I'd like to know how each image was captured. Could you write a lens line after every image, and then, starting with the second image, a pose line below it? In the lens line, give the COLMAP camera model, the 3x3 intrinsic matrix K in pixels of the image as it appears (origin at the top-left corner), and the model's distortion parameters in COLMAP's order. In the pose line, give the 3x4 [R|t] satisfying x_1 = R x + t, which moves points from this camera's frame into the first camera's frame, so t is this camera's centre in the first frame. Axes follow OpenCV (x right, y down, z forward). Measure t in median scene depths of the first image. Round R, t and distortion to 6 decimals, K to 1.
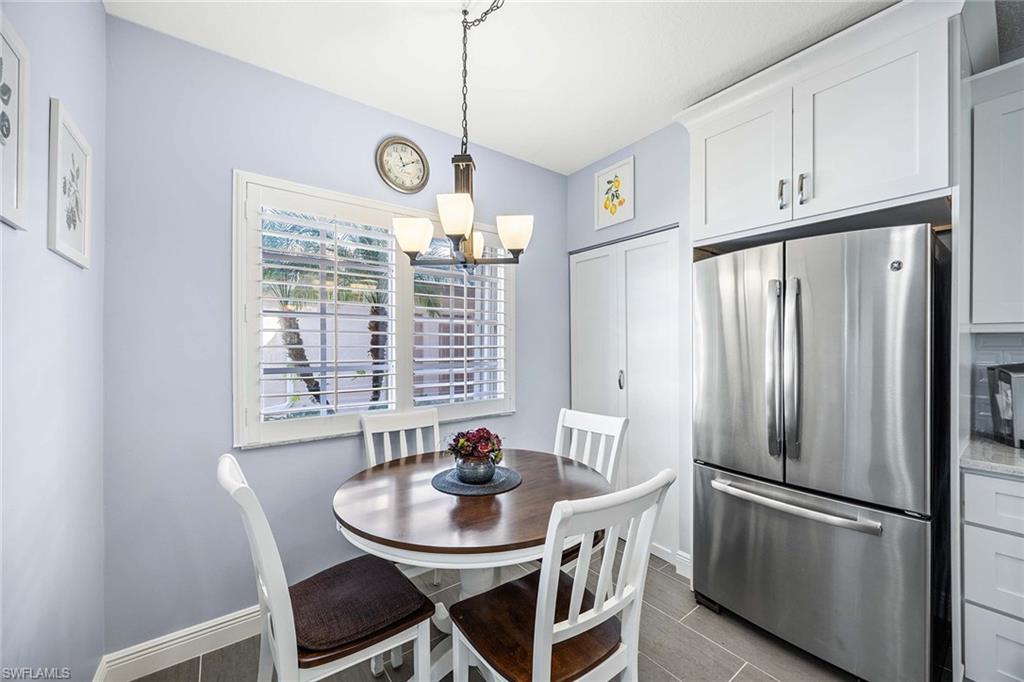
lens RADIAL K [[394.1, 0, 505.2], [0, 394.1, 343.4], [0, 0, 1]] dist [-0.003303, 0.000720]
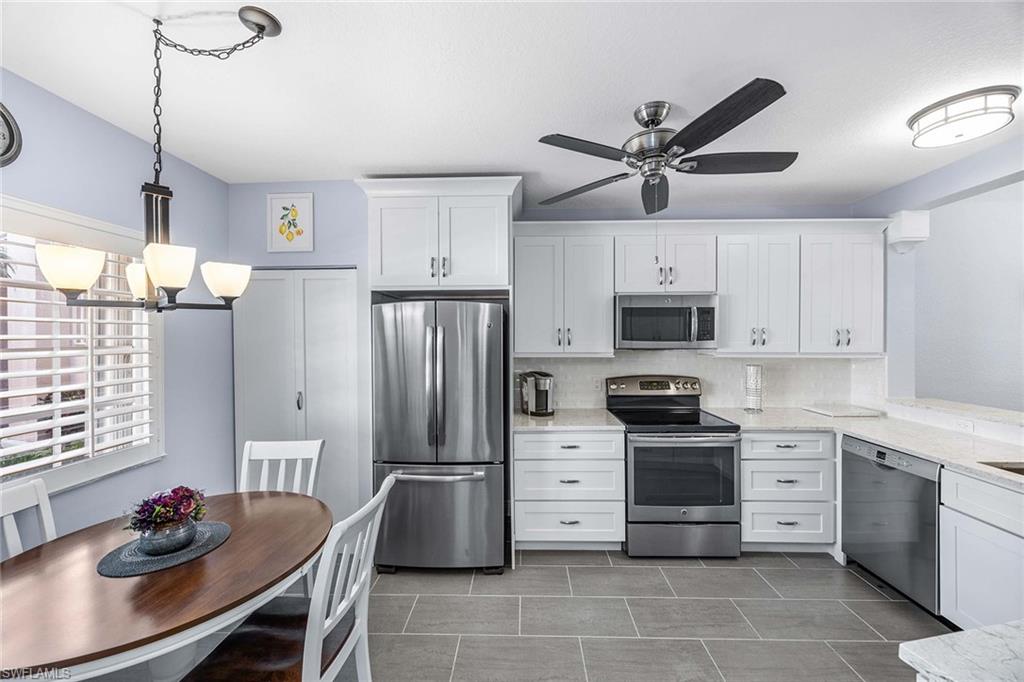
lens RADIAL K [[394.1, 0, 517.7], [0, 394.1, 337.7], [0, 0, 1]] dist [-0.003303, 0.000720]
pose [[0.612767, -0.004800, 0.790249, -0.269135], [0.004592, 0.999986, 0.002513, -0.116862], [-0.790250, 0.002089, 0.612781, -0.153326]]
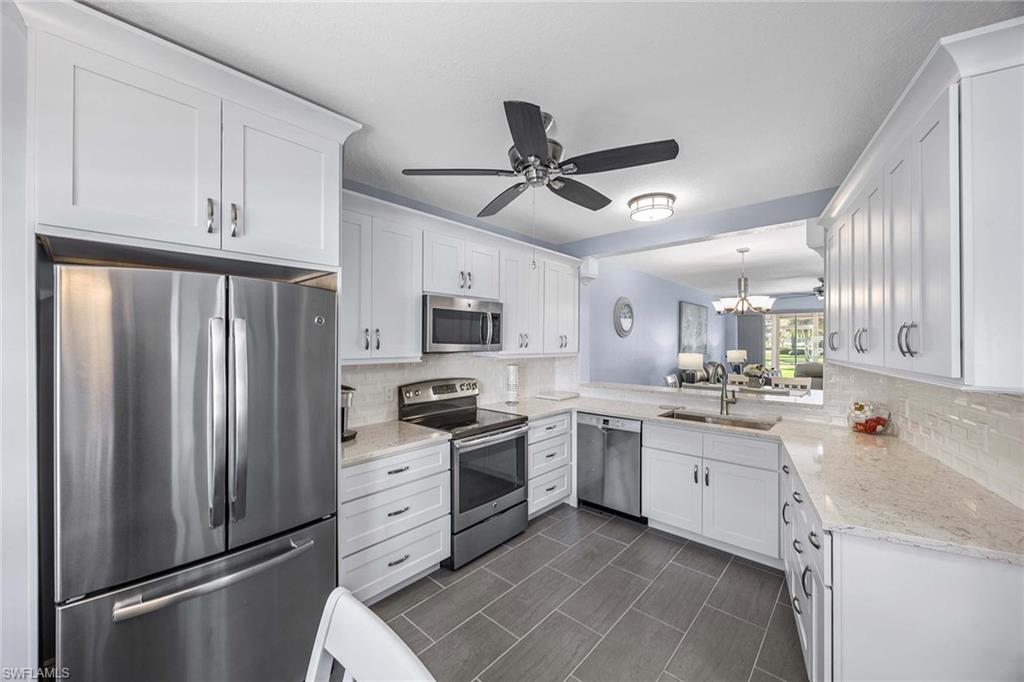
lens RADIAL K [[394.1, 0, 512.7], [0, 394.1, 341.8], [0, 0, 1]] dist [-0.003303, 0.000720]
pose [[-0.210256, -0.002174, 0.977644, -0.266639], [-0.001274, 0.999997, 0.001950, -0.108872], [-0.977645, -0.000836, -0.210259, 0.543238]]
